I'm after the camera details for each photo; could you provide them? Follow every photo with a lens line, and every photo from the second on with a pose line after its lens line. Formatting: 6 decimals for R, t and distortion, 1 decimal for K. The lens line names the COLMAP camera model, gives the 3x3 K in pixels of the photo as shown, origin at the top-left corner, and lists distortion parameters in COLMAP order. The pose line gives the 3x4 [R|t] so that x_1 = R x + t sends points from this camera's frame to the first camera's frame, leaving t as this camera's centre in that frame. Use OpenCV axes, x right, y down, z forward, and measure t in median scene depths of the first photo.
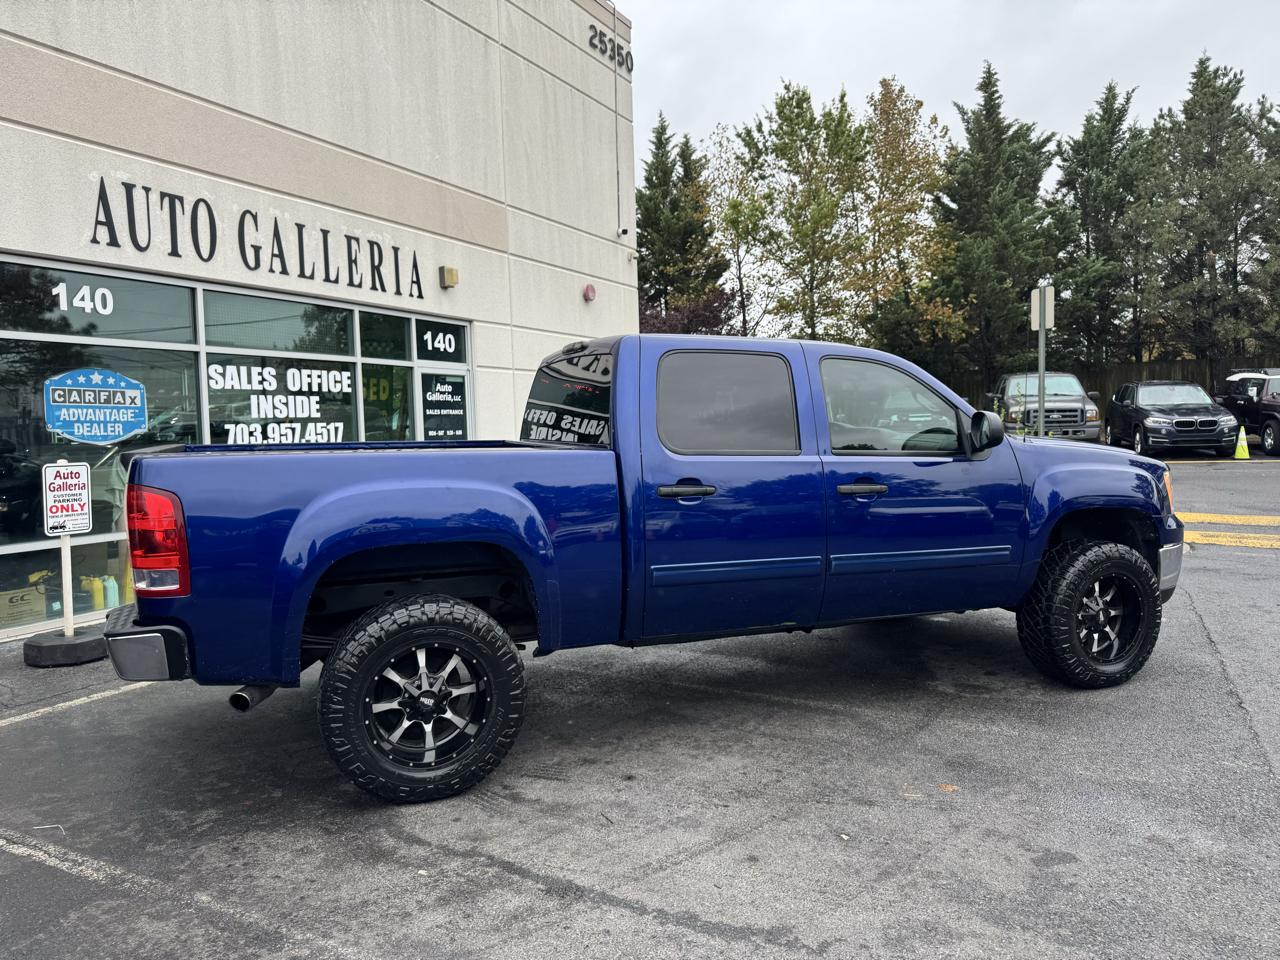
lens RADIAL K [[898.4, 0, 640.3], [0, 898.4, 480.1], [0, 0, 1]] dist [0.040574, -0.047520]
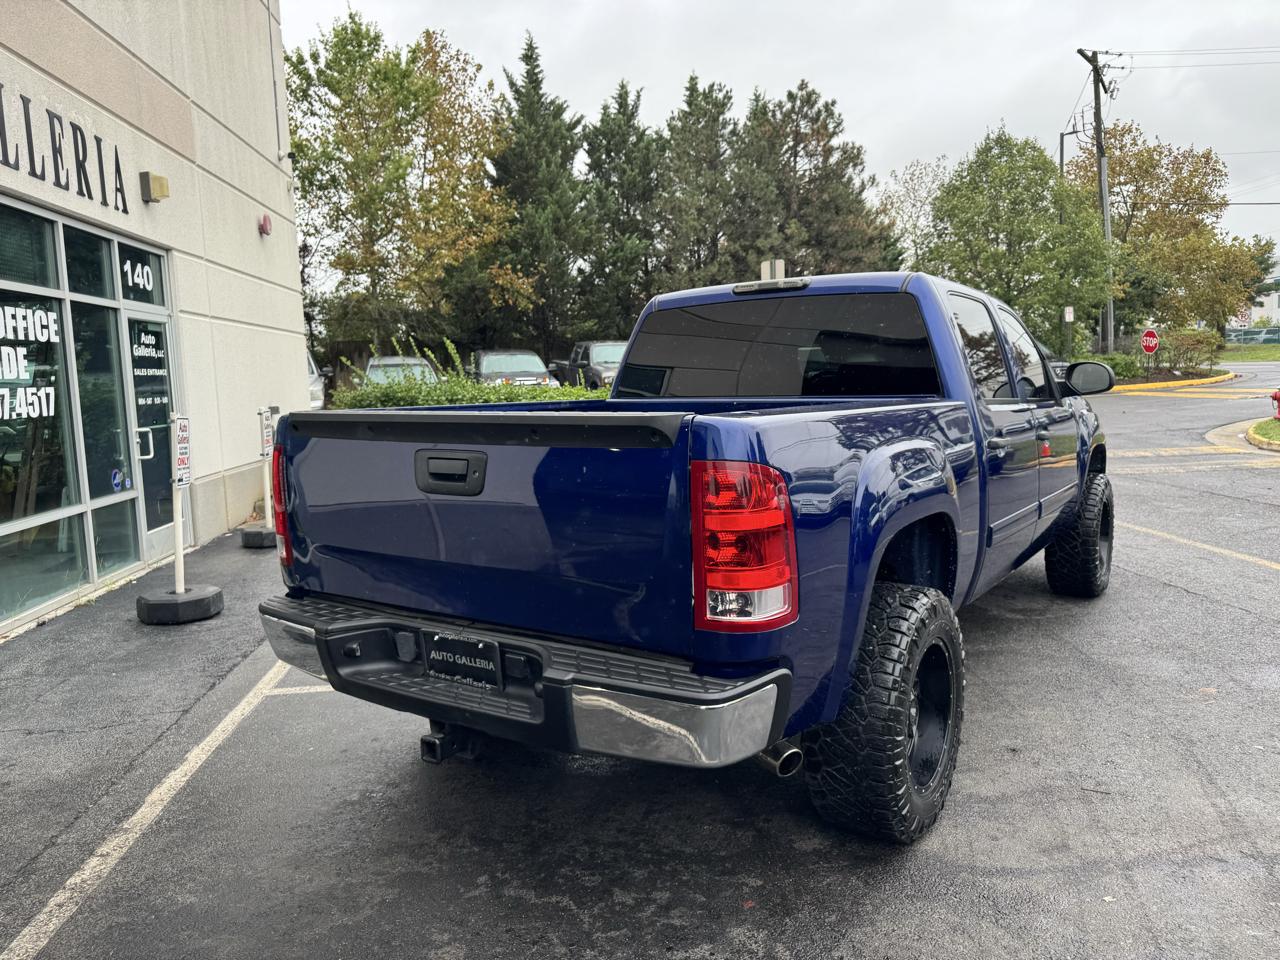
lens RADIAL K [[904.2, 0, 649.8], [0, 904.2, 471.9], [0, 0, 1]] dist [0.023304, -0.023909]
pose [[0.827810, -0.062726, 0.557491, -0.380060], [0.048144, 0.998007, 0.040801, -0.006640], [-0.558939, -0.006936, 0.829180, 0.197472]]
